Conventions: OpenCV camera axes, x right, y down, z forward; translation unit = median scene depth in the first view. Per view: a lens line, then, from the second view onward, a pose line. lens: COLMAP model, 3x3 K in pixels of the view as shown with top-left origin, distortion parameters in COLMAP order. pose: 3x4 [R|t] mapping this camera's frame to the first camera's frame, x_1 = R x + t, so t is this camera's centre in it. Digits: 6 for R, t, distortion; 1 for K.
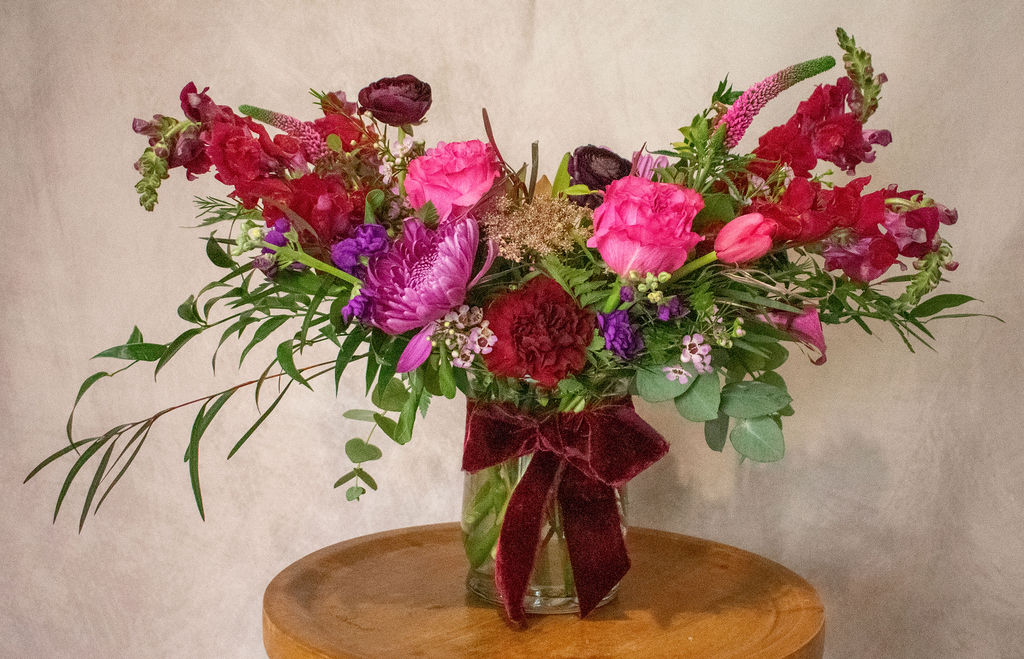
lens RADIAL K [[1118.0, 0, 532.1], [0, 1118.0, 299.4], [0, 0, 1]] dist [-0.015109, -0.113495]
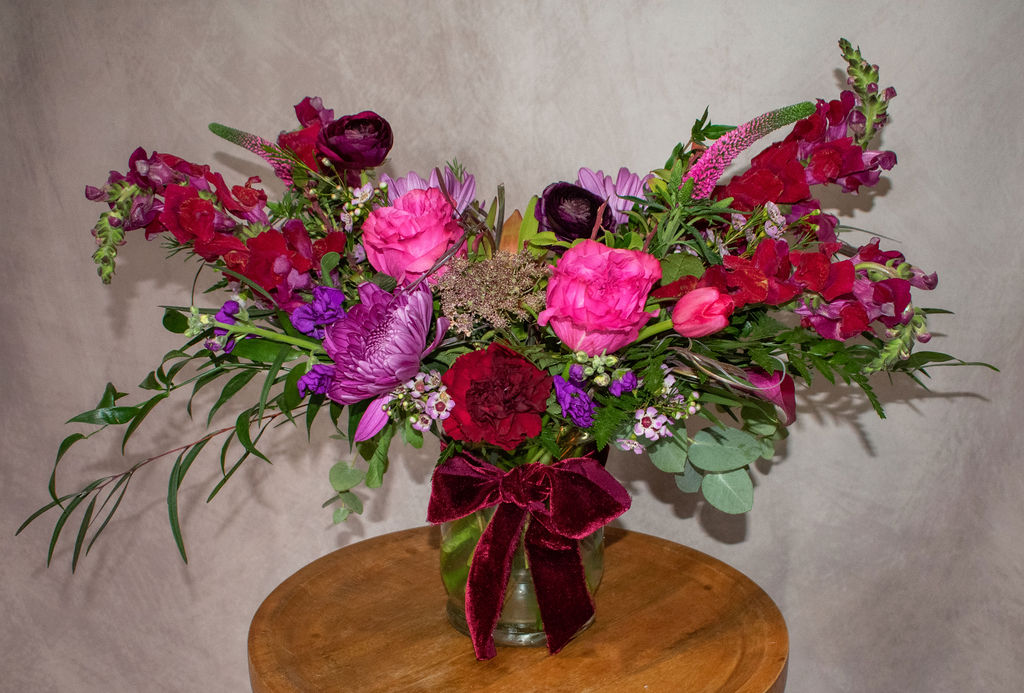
lens RADIAL K [[1229.7, 0, 512.1], [0, 1229.7, 399.9], [0, 0, 1]] dist [-0.018545, -0.088459]
pose [[0.994572, 0.010466, -0.103523, 0.130537], [0.012997, 0.974639, 0.223405, -0.207764], [0.103235, -0.223538, 0.969213, -0.060676]]
